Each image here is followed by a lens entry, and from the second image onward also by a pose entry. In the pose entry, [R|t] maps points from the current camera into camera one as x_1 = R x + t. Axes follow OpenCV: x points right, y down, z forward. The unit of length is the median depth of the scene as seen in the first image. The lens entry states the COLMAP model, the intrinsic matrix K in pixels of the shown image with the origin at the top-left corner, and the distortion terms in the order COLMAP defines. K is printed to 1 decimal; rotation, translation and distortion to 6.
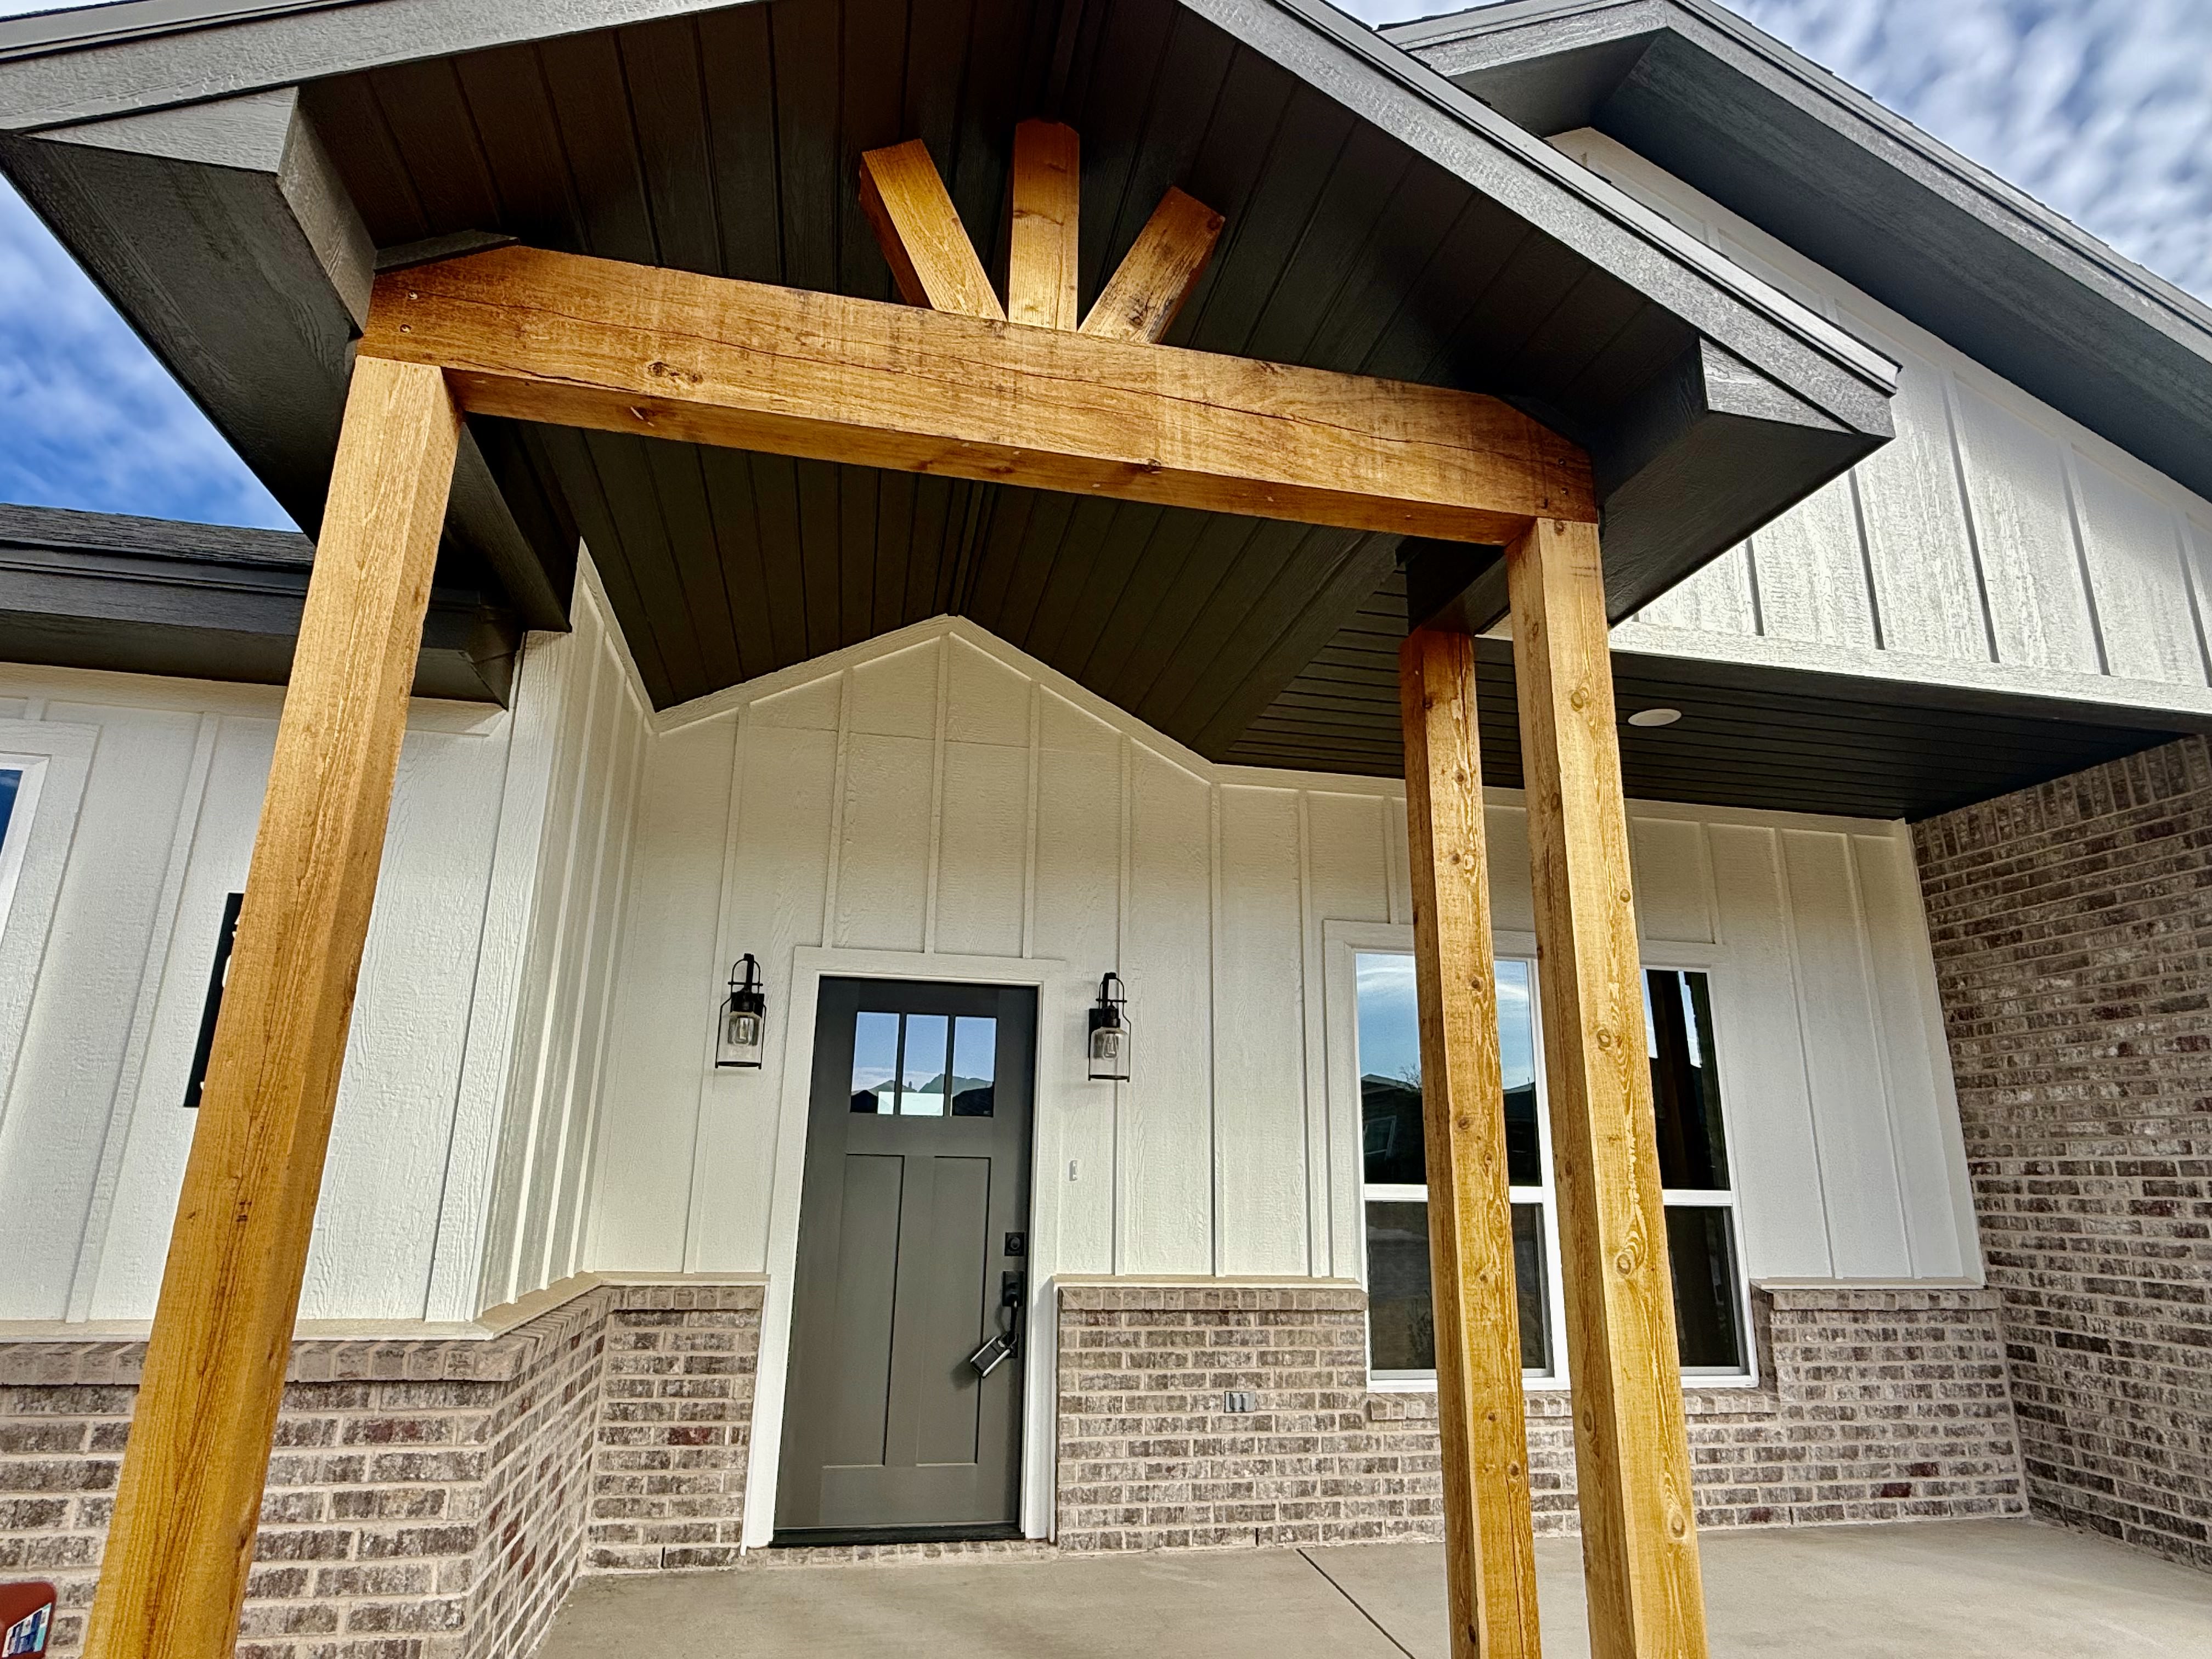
lens RADIAL K [[1225.8, 0, 1091.0], [0, 1225.8, 830.1], [0, 0, 1]] dist [-0.001180, -0.000018]
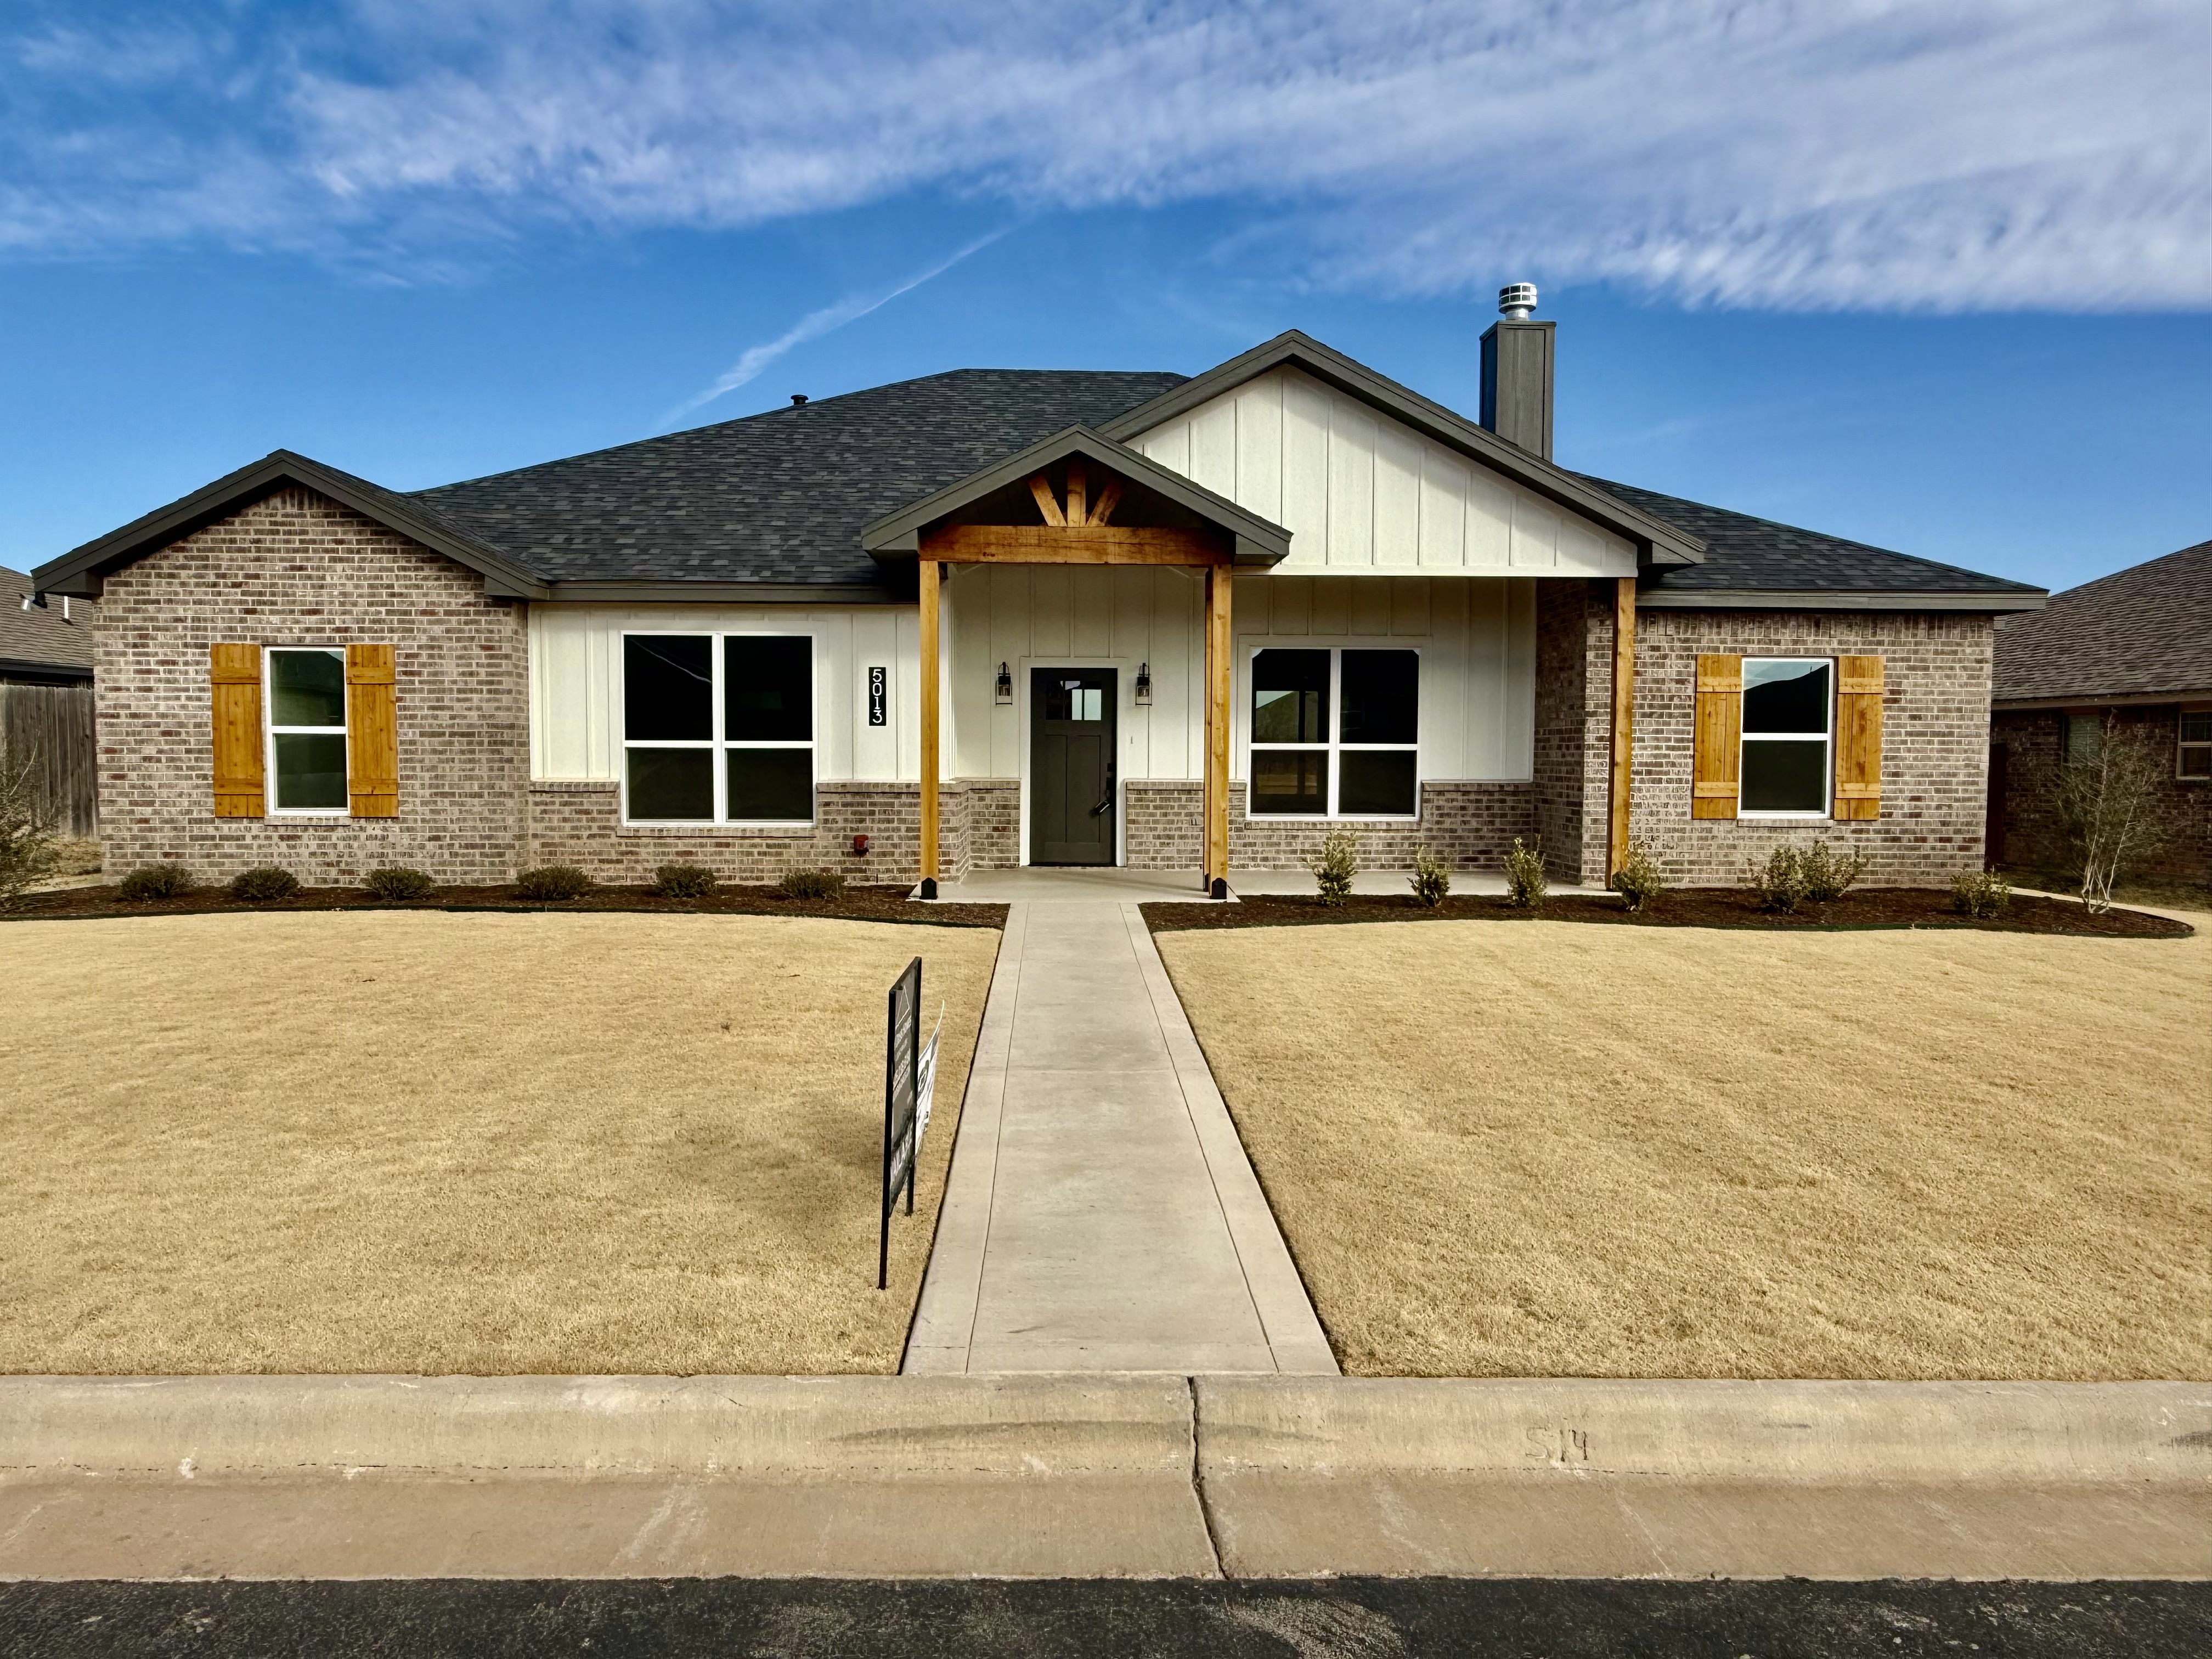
lens RADIAL K [[1483.8, 0, 1102.3], [0, 1483.8, 827.7], [0, 0, 1]] dist [-0.000310, 0.000013]
pose [[0.986063, -0.008288, -0.166168, 0.463108], [0.059812, 0.949645, 0.307567, -0.538152], [0.155251, -0.313219, 0.936905, -2.097065]]
